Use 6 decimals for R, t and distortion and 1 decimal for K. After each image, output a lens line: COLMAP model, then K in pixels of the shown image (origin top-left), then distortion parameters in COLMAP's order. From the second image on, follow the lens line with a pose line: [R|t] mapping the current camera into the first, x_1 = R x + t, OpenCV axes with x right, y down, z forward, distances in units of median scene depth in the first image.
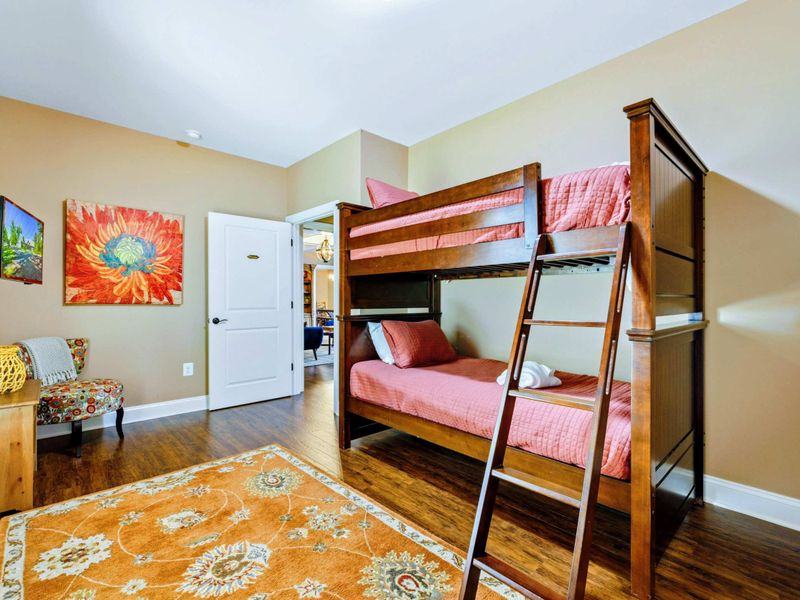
lens RADIAL K [[381.0, 0, 394.5], [0, 381.0, 299.7], [0, 0, 1]] dist [-0.003204, -0.000523]
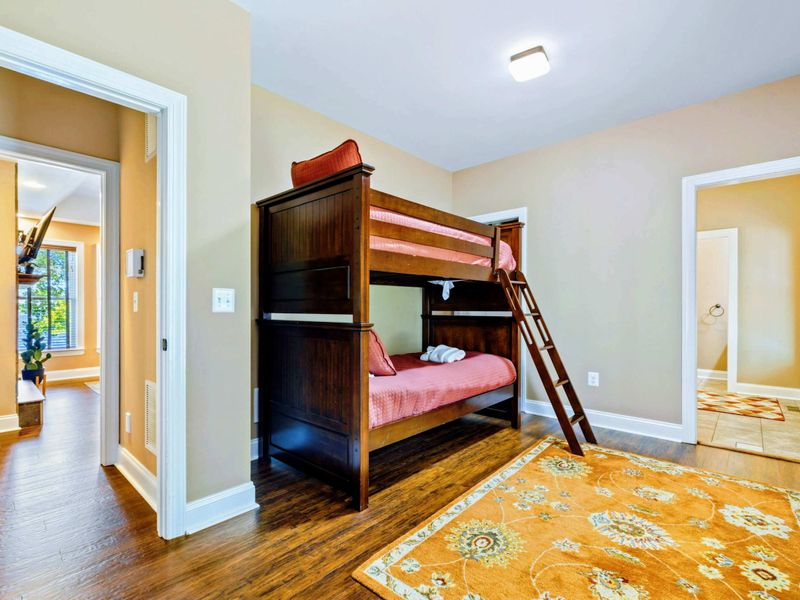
lens RADIAL K [[381.0, 0, 394.8], [0, 381.0, 304.2], [0, 0, 1]] dist [-0.003204, -0.000523]
pose [[-0.082825, 0.007412, 0.996537, -1.161815], [0.000805, 0.999973, -0.007371, 0.019435], [-0.996564, 0.000192, -0.082829, 1.366053]]
